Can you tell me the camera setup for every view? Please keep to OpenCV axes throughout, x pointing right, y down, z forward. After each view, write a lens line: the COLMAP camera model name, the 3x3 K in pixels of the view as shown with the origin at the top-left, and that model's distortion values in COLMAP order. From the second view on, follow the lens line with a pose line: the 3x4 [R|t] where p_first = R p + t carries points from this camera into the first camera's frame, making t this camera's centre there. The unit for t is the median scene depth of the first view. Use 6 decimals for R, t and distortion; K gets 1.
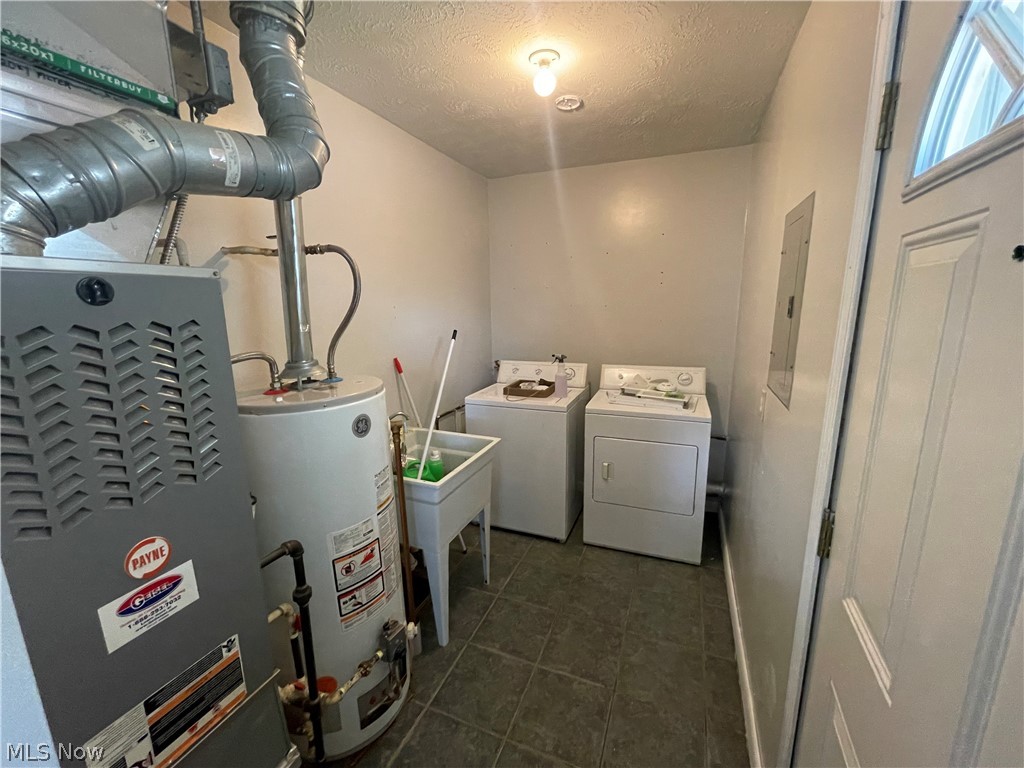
lens RADIAL K [[413.5, 0, 513.1], [0, 413.5, 384.3], [0, 0, 1]] dist [-0.003937, -0.000489]
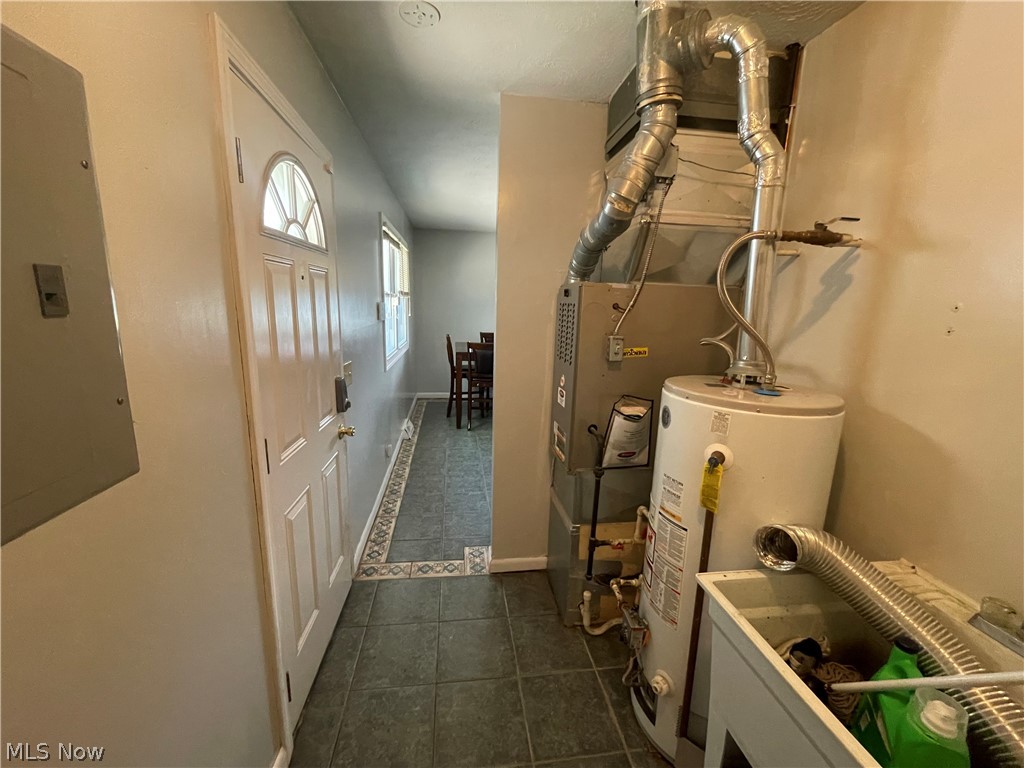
lens RADIAL K [[413.5, 0, 511.3], [0, 413.5, 383.2], [0, 0, 1]] dist [-0.003937, -0.000489]
pose [[-0.861568, 0.084933, -0.500487, 0.438035], [-0.113150, 0.928972, 0.352432, -0.275079], [0.494871, 0.360274, -0.790762, 1.473699]]
